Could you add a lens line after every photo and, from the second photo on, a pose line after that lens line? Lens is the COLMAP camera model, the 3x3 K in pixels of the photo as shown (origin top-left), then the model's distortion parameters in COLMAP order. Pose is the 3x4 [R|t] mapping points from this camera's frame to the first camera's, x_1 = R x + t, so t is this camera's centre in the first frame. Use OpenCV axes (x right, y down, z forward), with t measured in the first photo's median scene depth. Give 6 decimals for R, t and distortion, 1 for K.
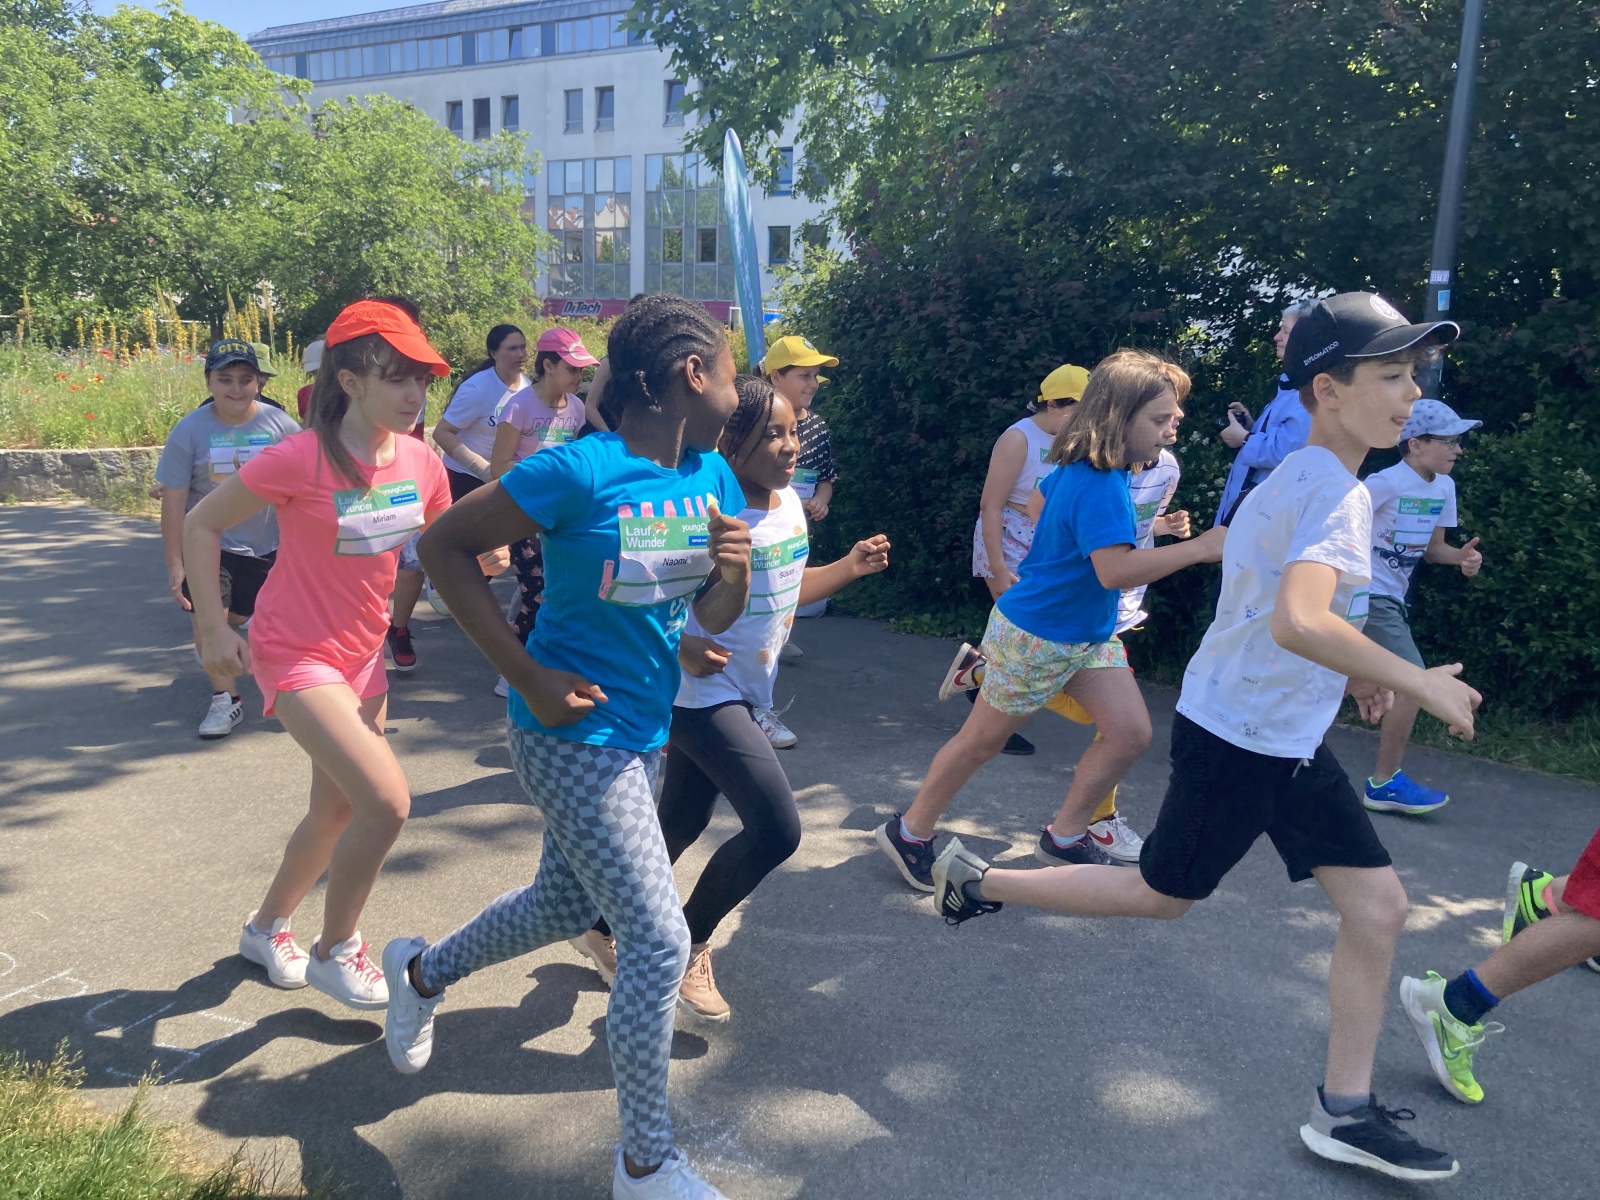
lens RADIAL K [[1347.7, 0, 808.6], [0, 1347.7, 563.2], [0, 0, 1]] dist [0.043194, -0.028819]
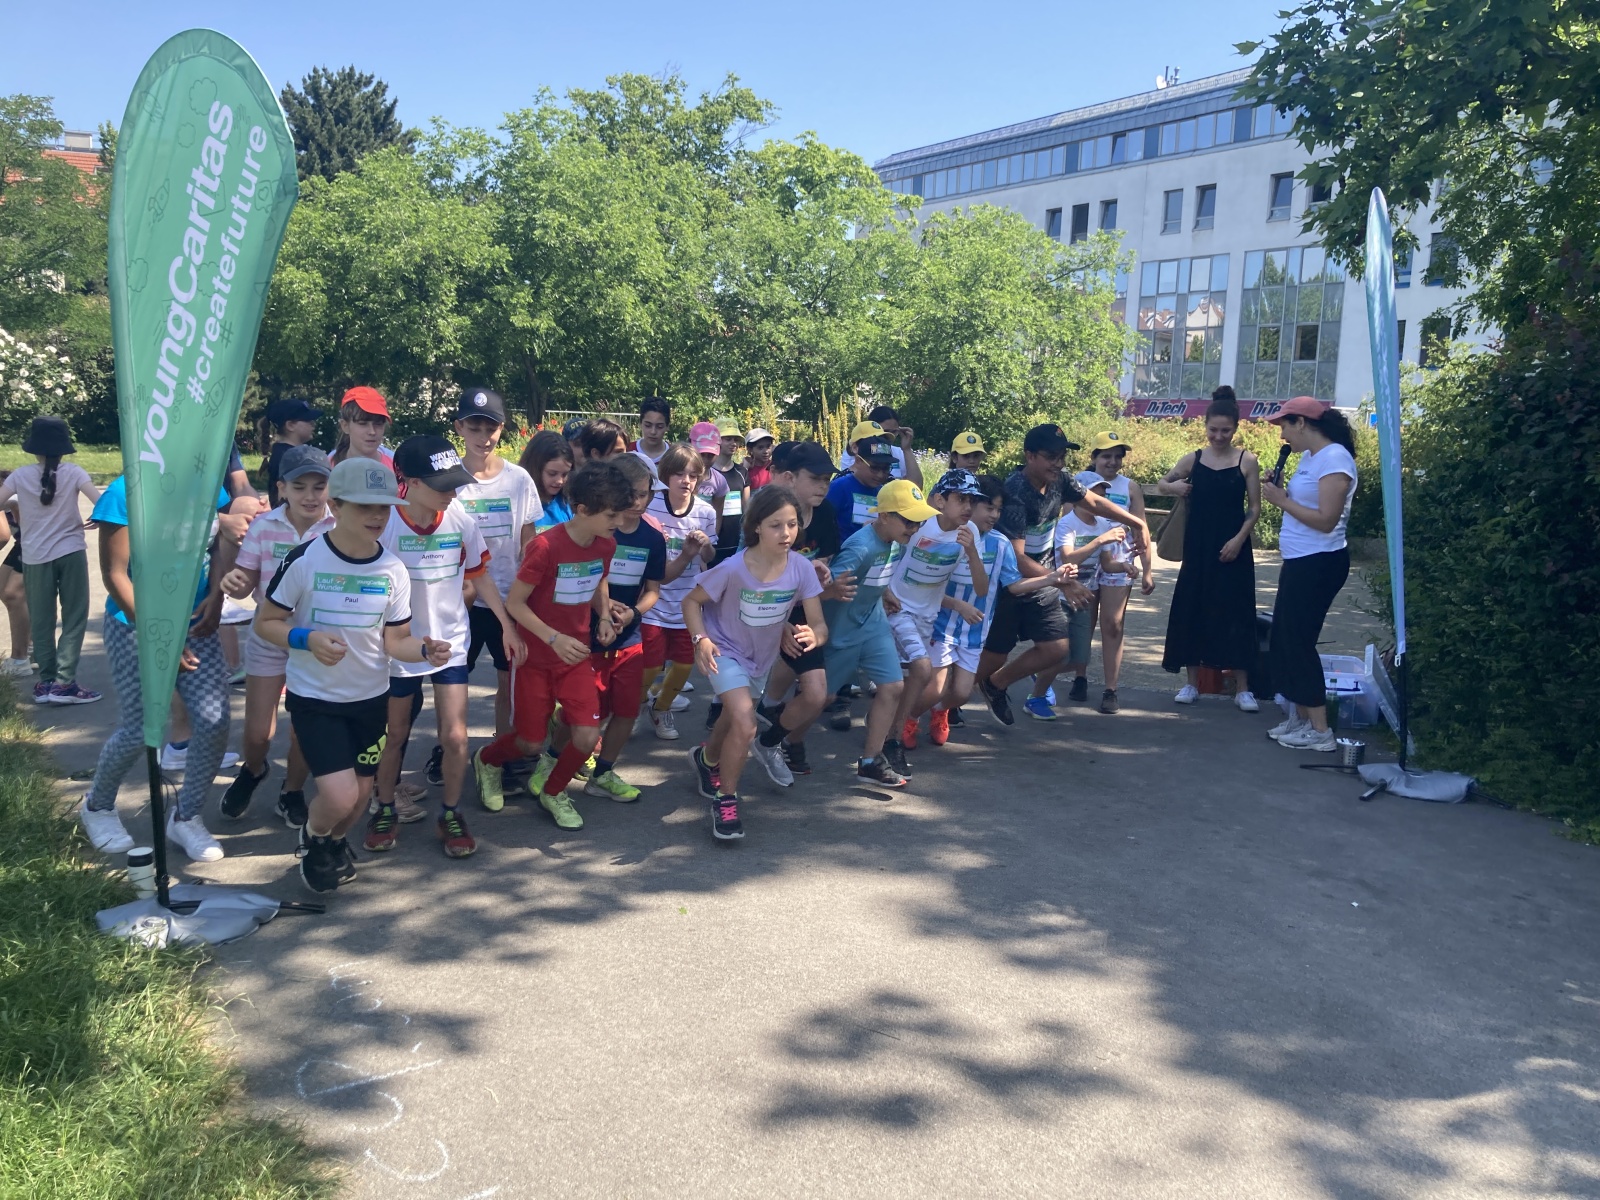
lens RADIAL K [[1347.7, 0, 809.1], [0, 1347.7, 578.7], [0, 0, 1]] dist [0.043194, -0.028819]
pose [[0.913406, 0.057004, -0.403038, -0.006075], [-0.081619, 0.995685, -0.044147, -0.005889], [0.398783, 0.073220, 0.914118, 0.032961]]
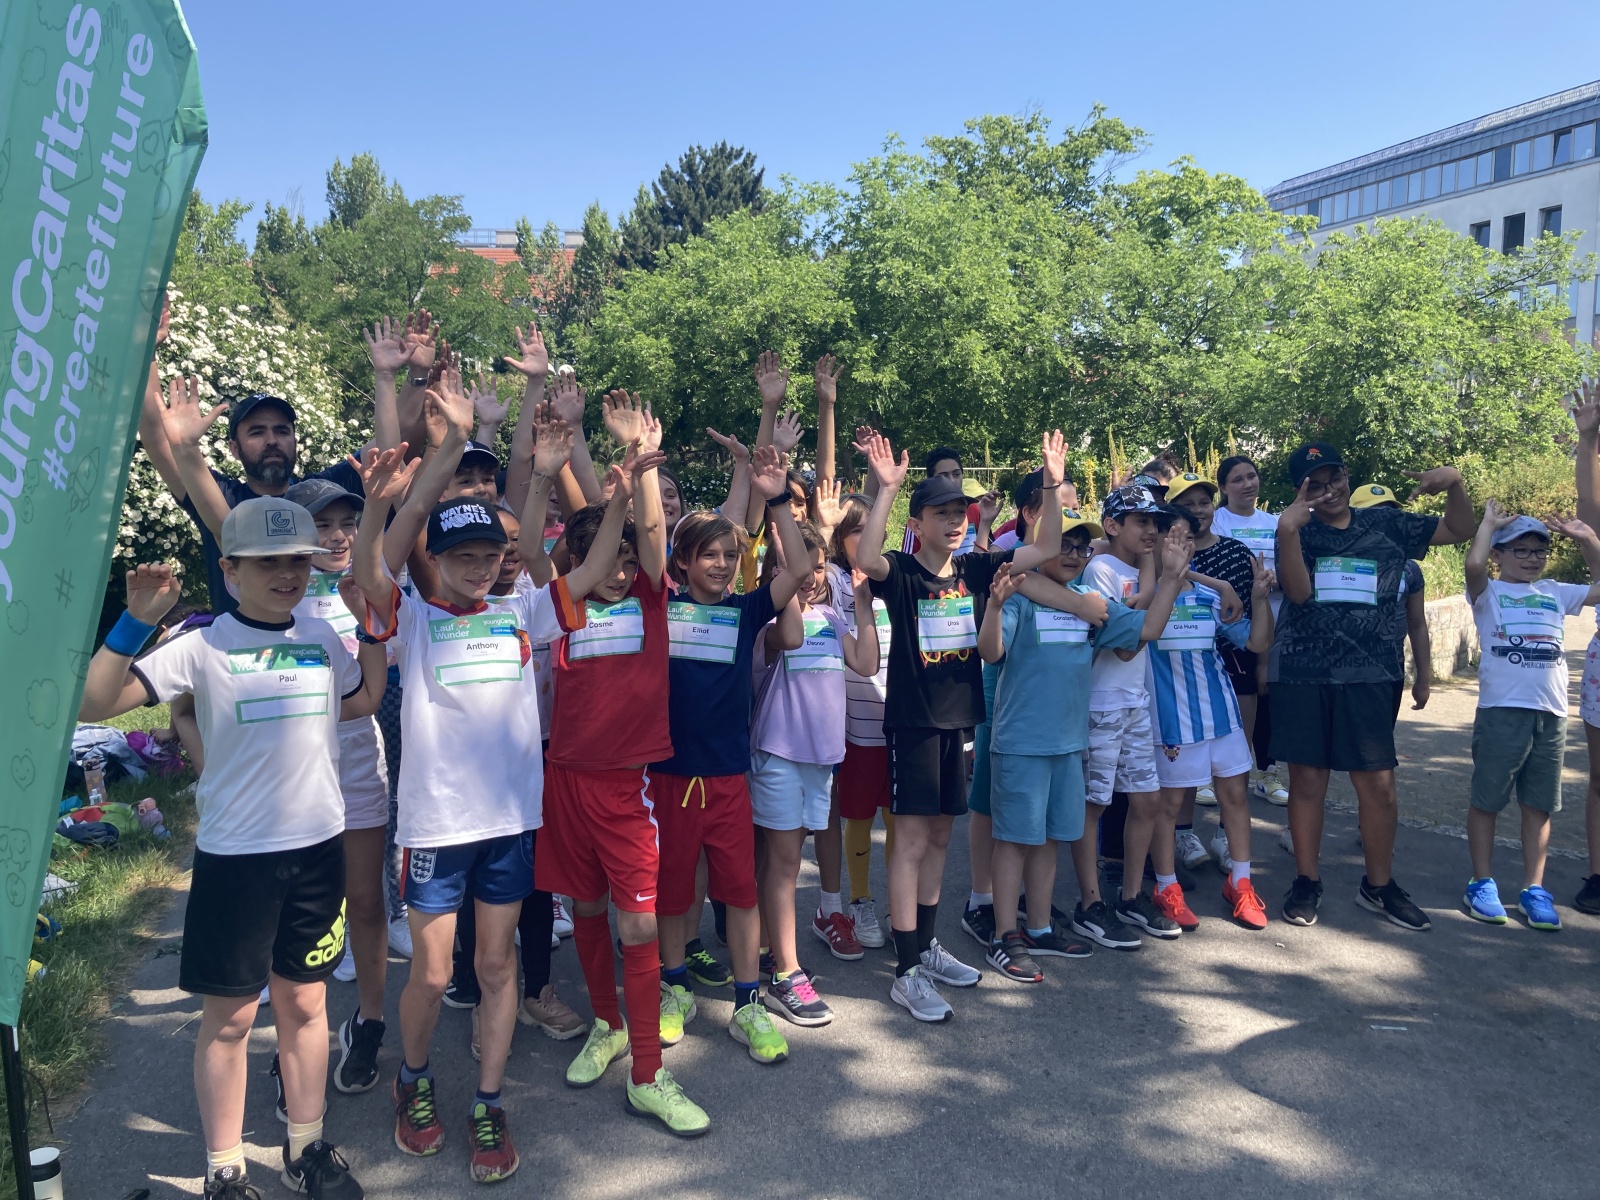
lens RADIAL K [[1347.7, 0, 784.4], [0, 1347.7, 583.4], [0, 0, 1]] dist [0.043194, -0.028819]
pose [[0.757600, 0.039572, -0.651518, -0.029641], [-0.097695, 0.993791, -0.053241, -0.019611], [0.645366, 0.103986, 0.756763, 0.102788]]
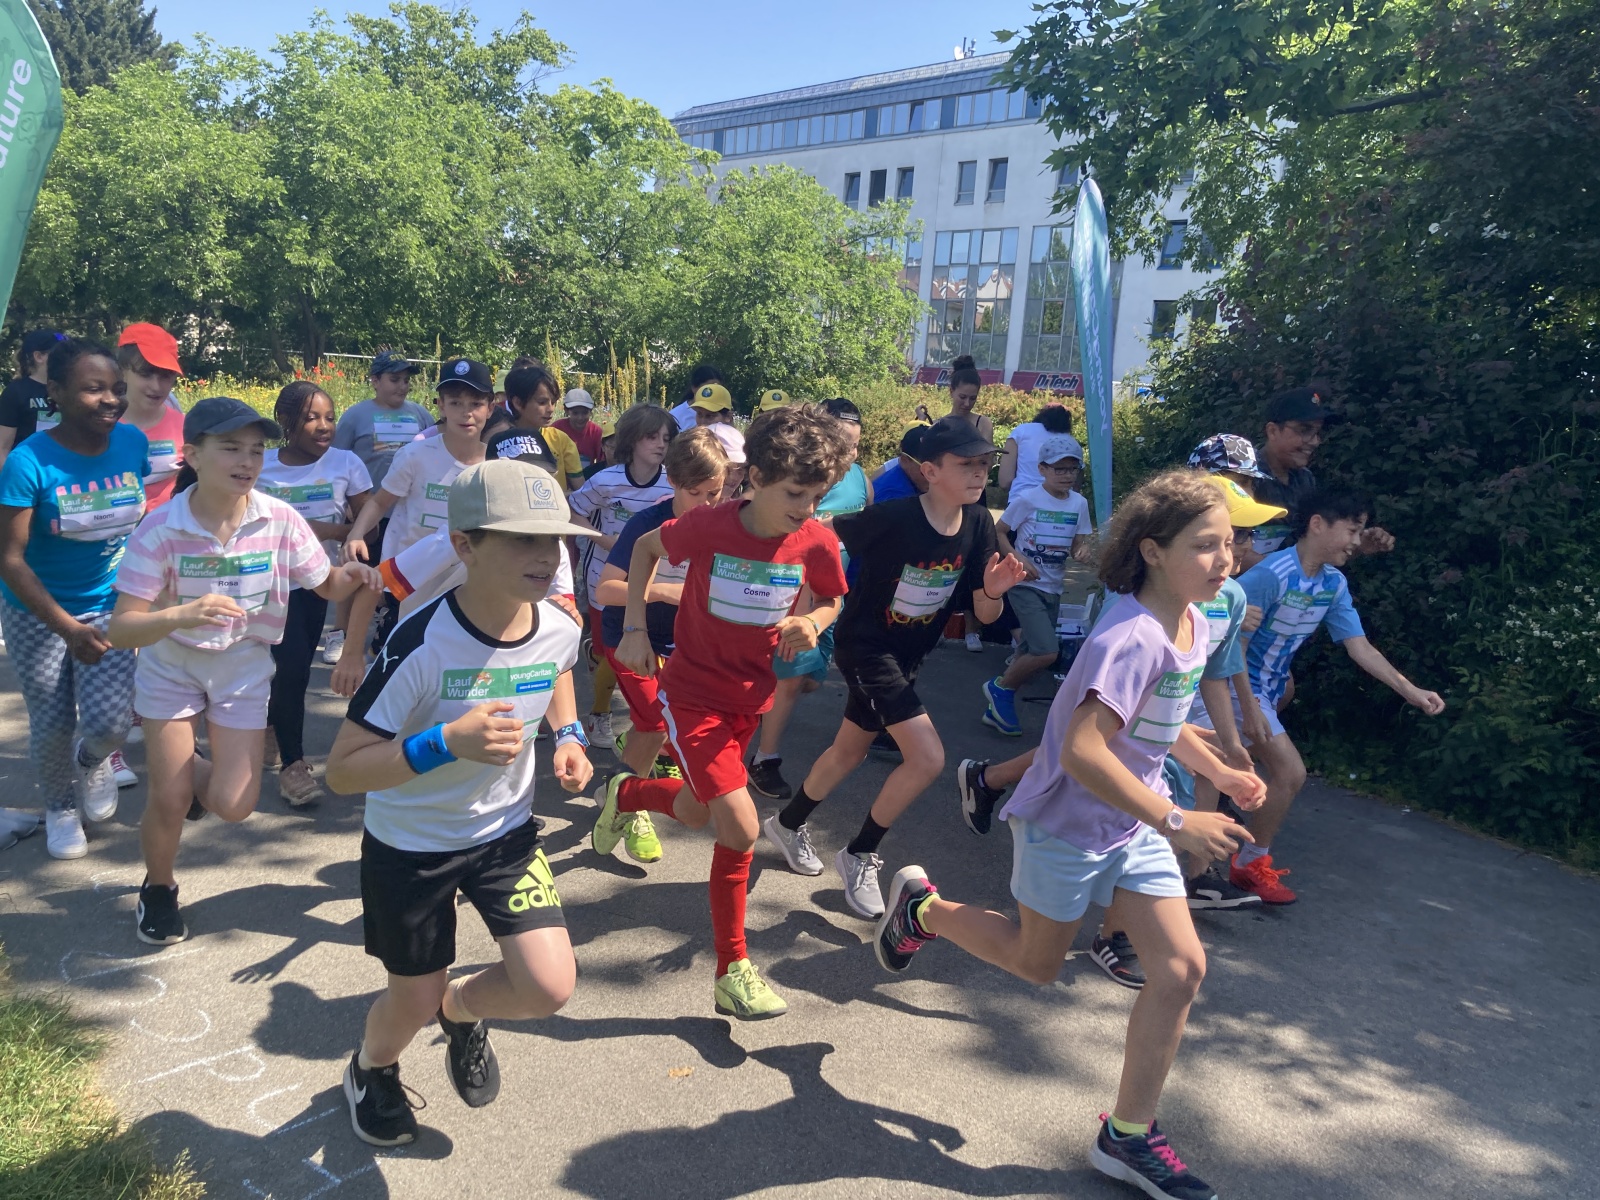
lens RADIAL K [[1347.7, 0, 811.9], [0, 1347.7, 596.6], [0, 0, 1]] dist [0.043194, -0.028819]
pose [[0.962698, 0.085659, -0.256662, 0.004061], [-0.092520, 0.995601, -0.014754, -0.003158], [0.254270, 0.037950, 0.966389, 0.021360]]
